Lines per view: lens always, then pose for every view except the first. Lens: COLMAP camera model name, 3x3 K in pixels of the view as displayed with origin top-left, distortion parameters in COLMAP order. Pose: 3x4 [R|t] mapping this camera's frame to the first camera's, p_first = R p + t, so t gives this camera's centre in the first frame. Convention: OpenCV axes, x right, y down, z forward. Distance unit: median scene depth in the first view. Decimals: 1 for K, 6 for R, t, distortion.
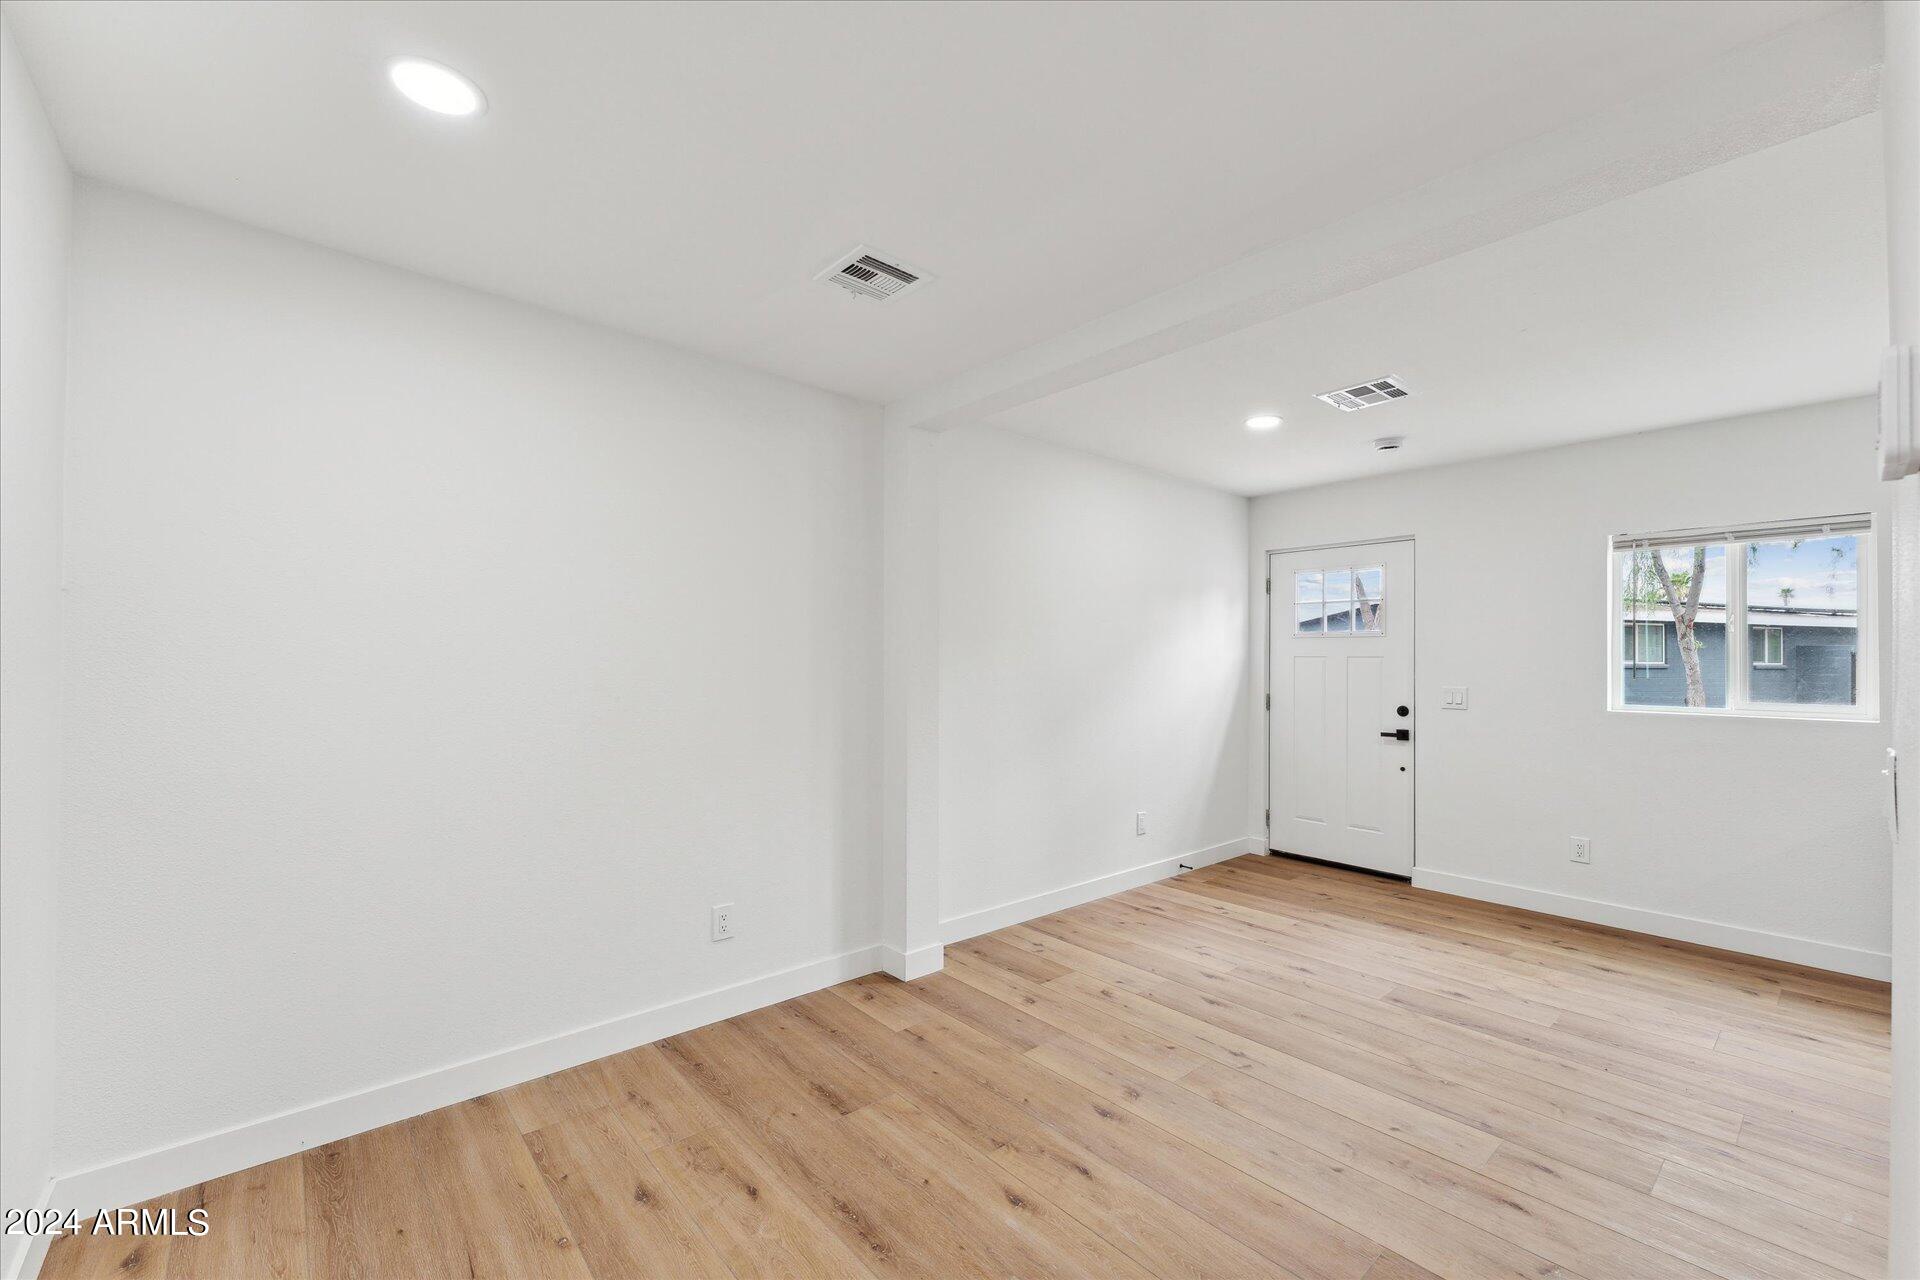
lens RADIAL K [[775.4, 0, 959.0], [0, 775.4, 649.6], [0, 0, 1]] dist [0.003353, -0.000055]
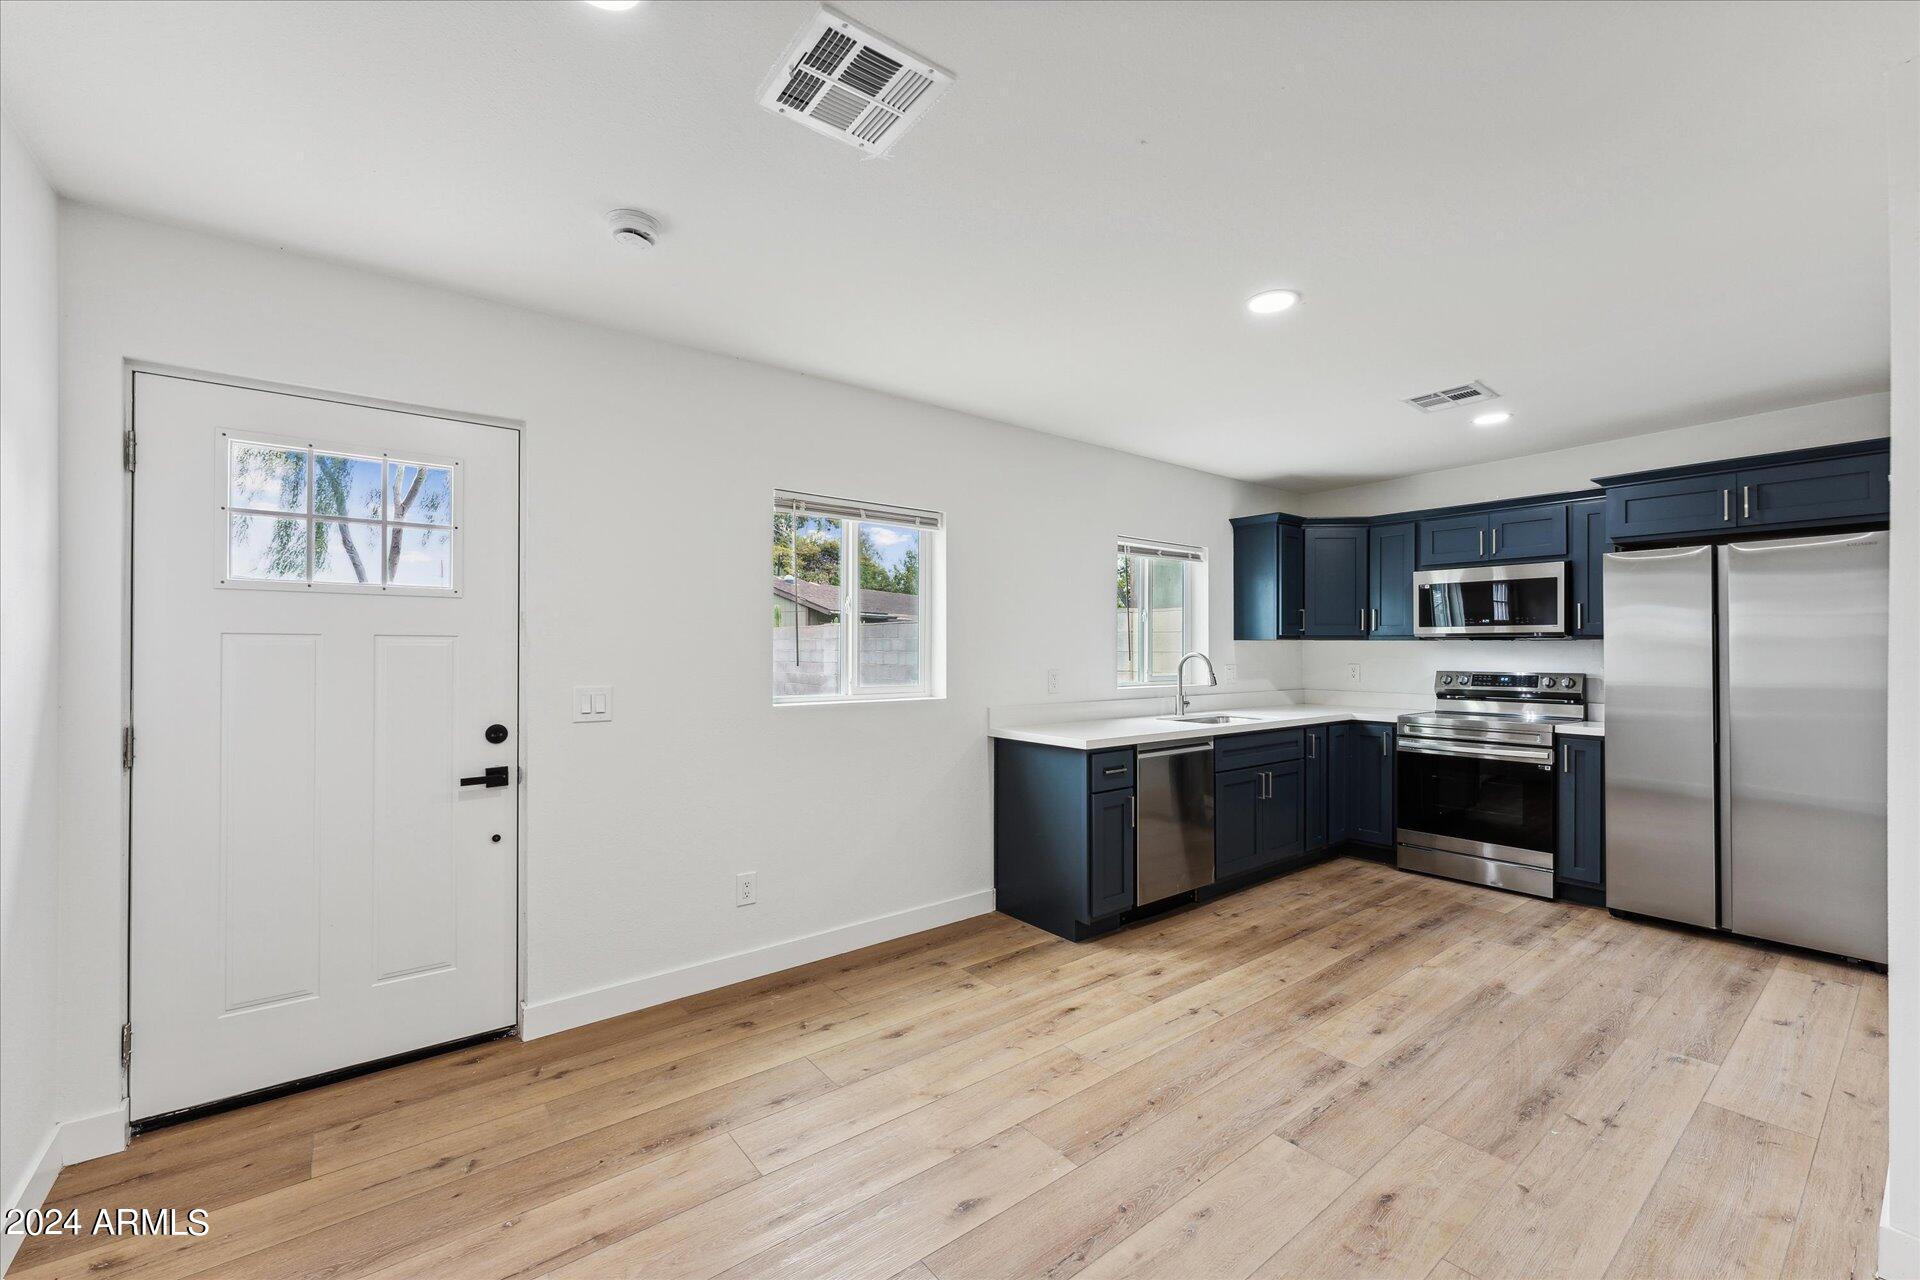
lens RADIAL K [[775.4, 0, 962.8], [0, 775.4, 649.6], [0, 0, 1]] dist [0.003353, -0.000055]
pose [[0.056181, -0.000191, 0.998421, 0.038498], [-0.011607, 0.999932, 0.000844, 0.015637], [-0.998353, -0.011636, 0.056175, 0.680014]]
